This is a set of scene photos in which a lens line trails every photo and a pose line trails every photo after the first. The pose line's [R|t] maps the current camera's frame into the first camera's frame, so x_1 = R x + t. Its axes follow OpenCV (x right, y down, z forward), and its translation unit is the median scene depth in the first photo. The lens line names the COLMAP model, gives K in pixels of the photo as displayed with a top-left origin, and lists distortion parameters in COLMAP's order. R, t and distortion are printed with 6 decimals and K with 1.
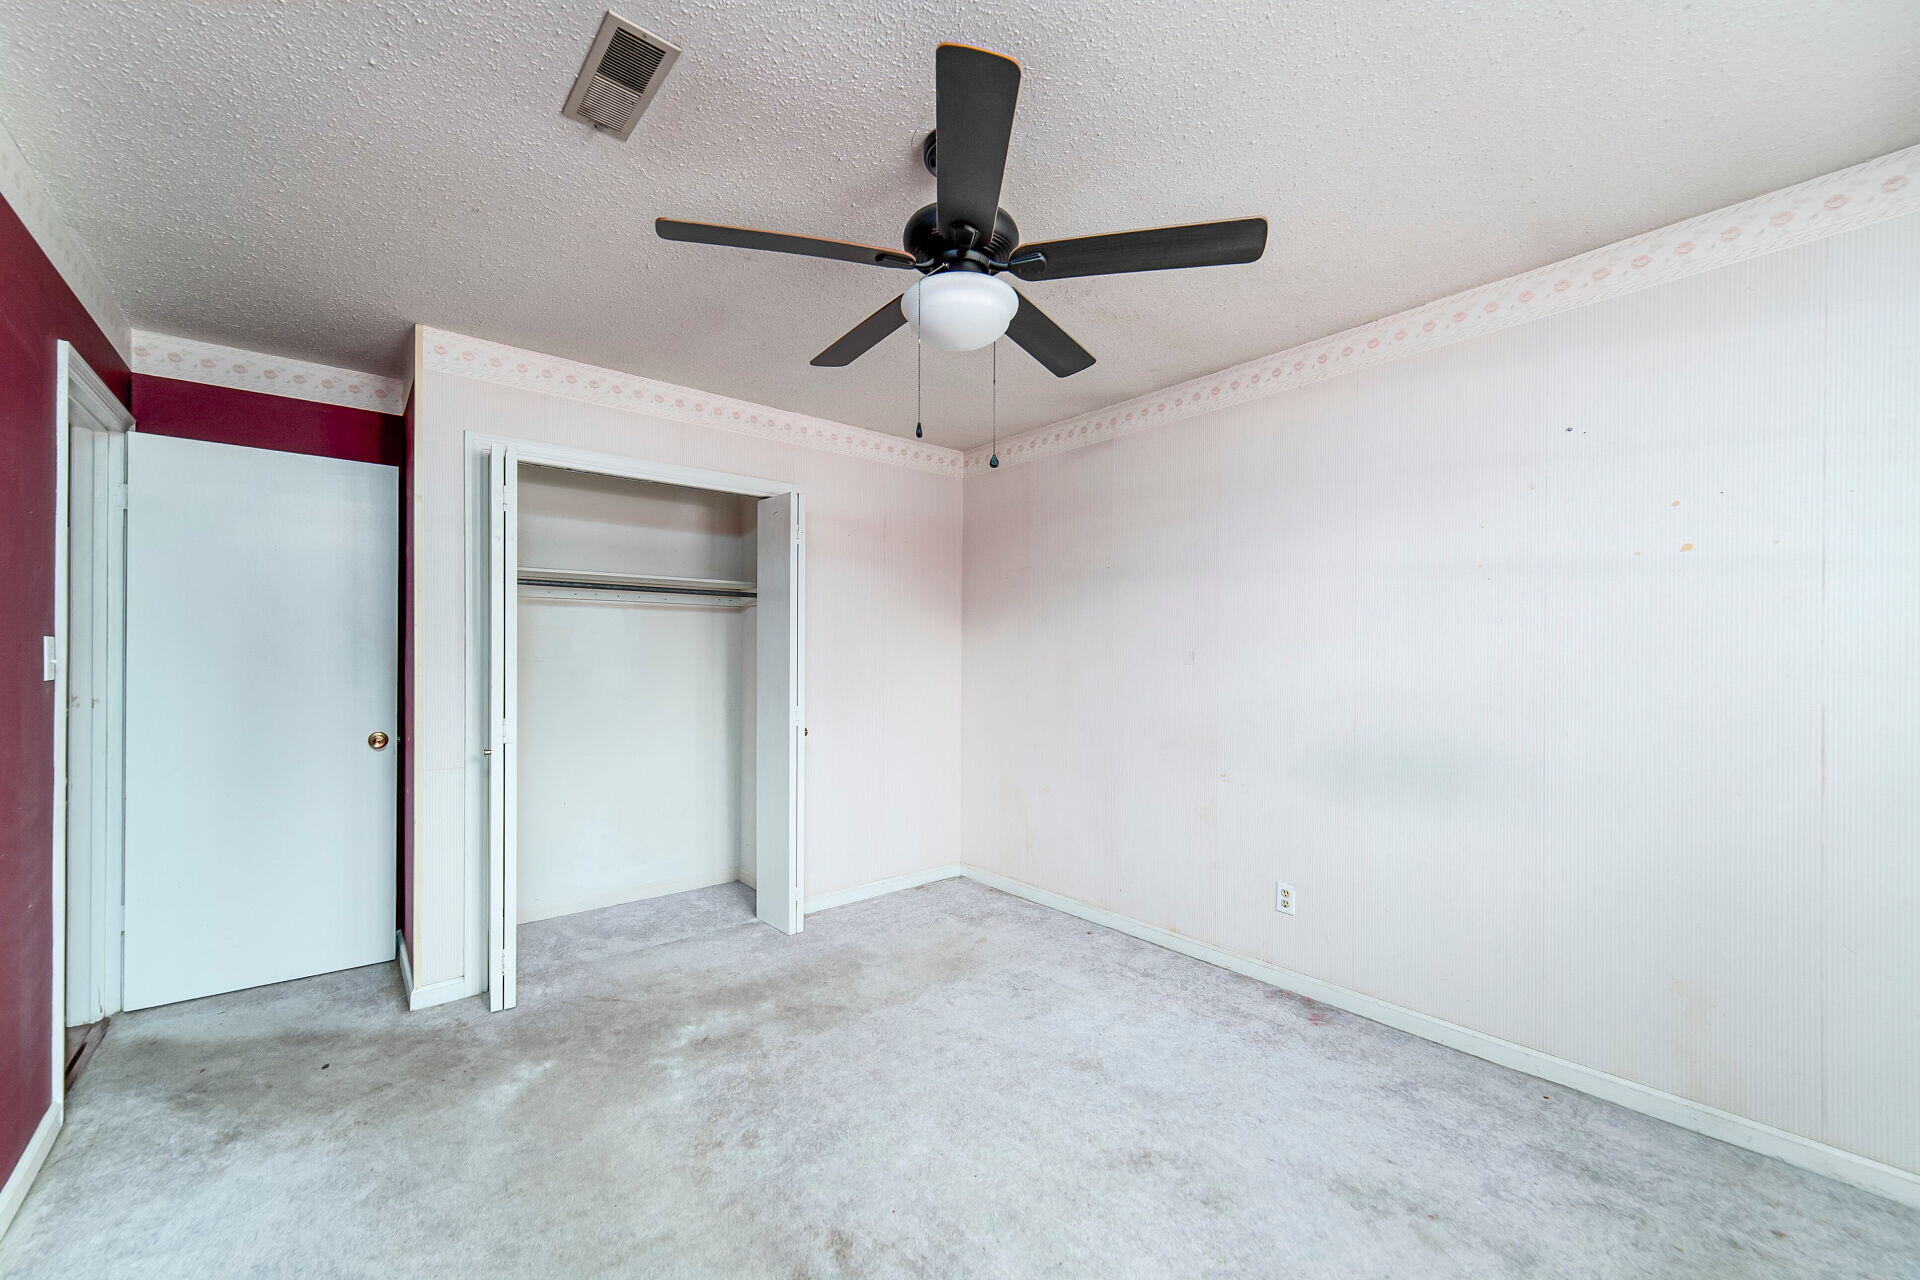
lens RADIAL K [[746.5, 0, 960.8], [0, 746.5, 657.2], [0, 0, 1]] dist [0.001379, 0.000287]
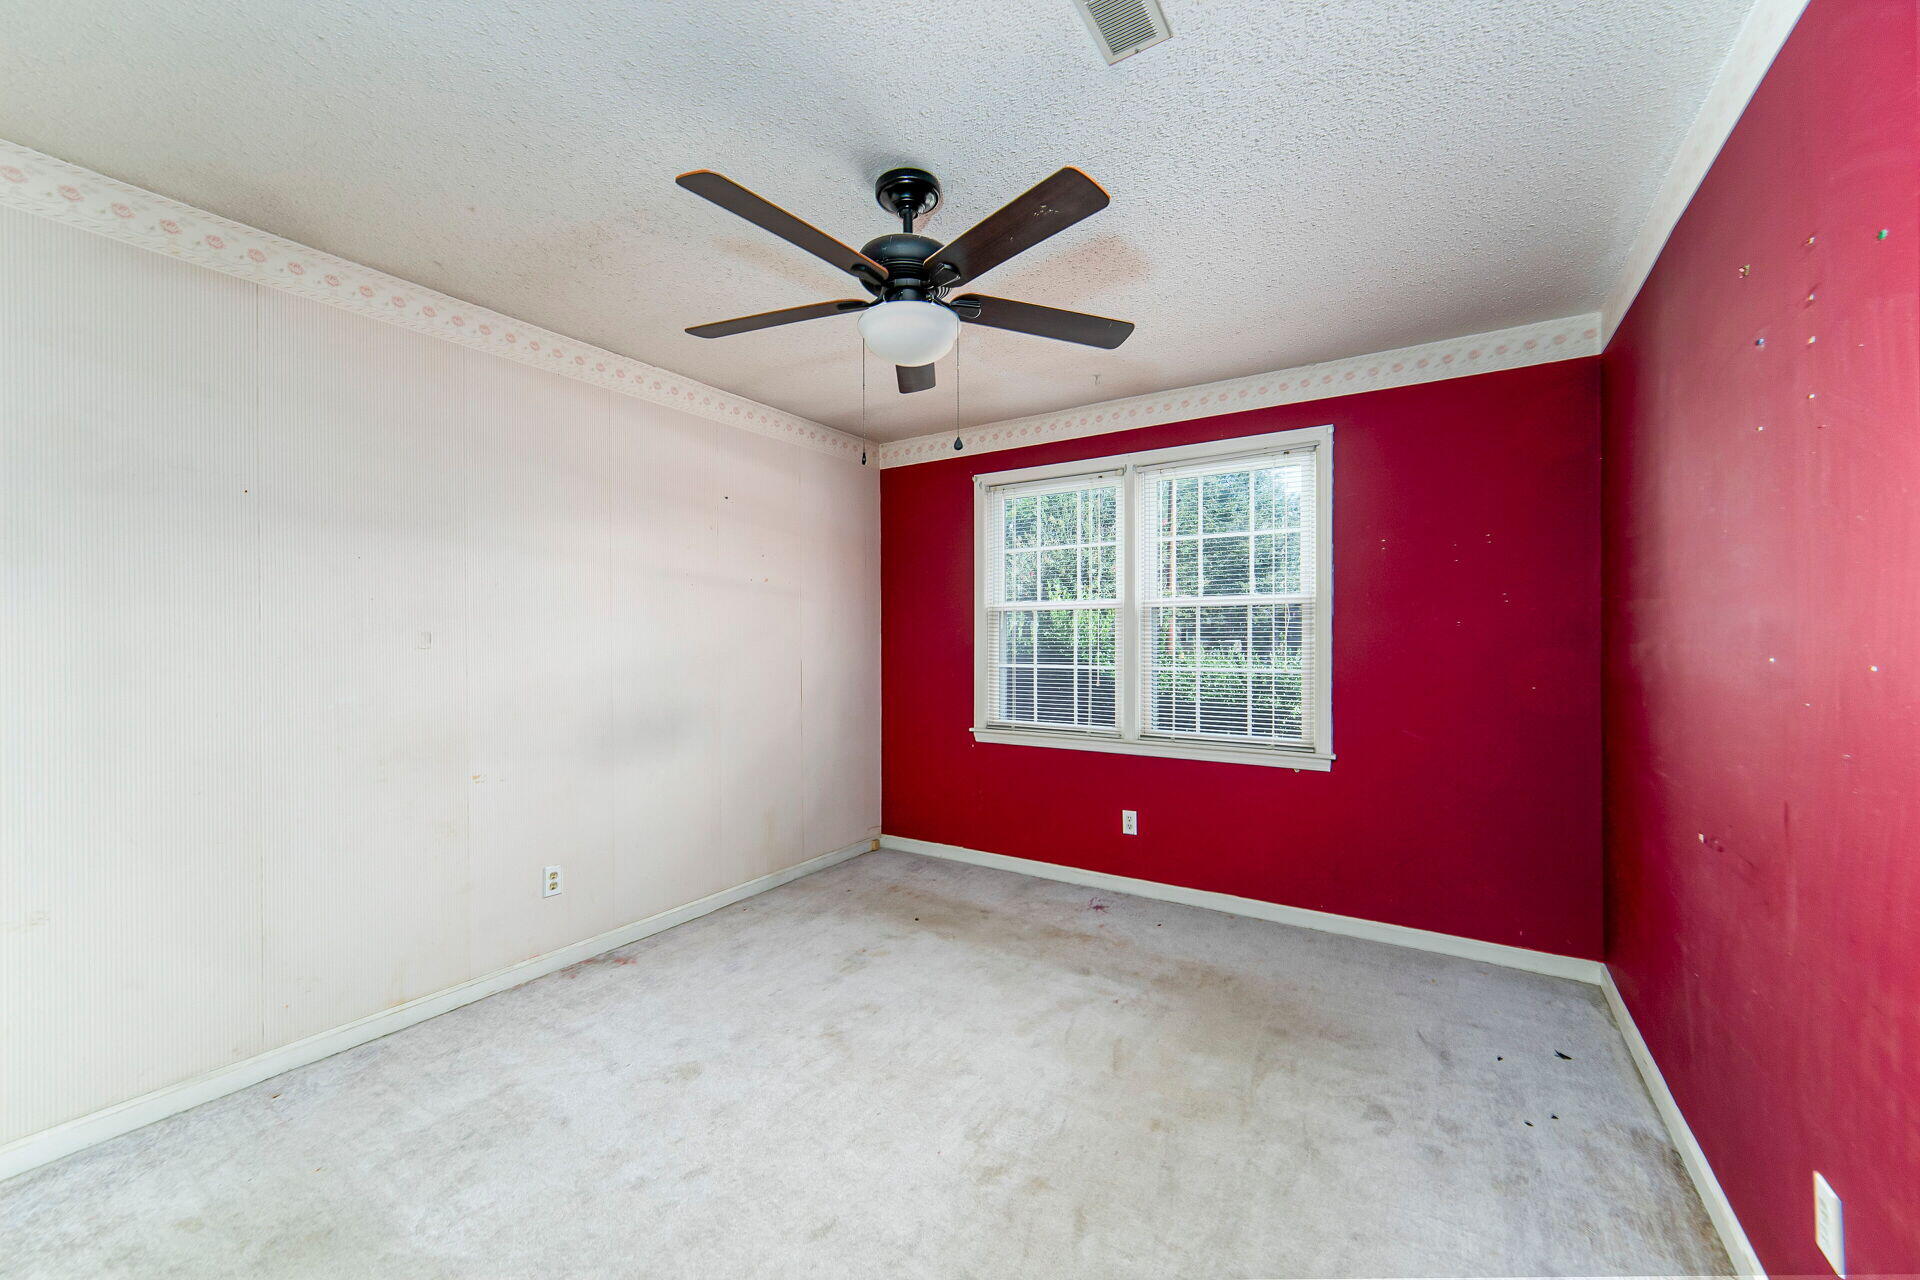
lens RADIAL K [[736.4, 0, 953.7], [0, 736.4, 648.2], [0, 0, 1]] dist [-0.000398, 0.000880]
pose [[-0.287209, -0.008223, 0.957833, -0.704685], [0.006004, 0.999928, 0.010384, 0.005238], [-0.957849, 0.008733, -0.287139, 0.817473]]
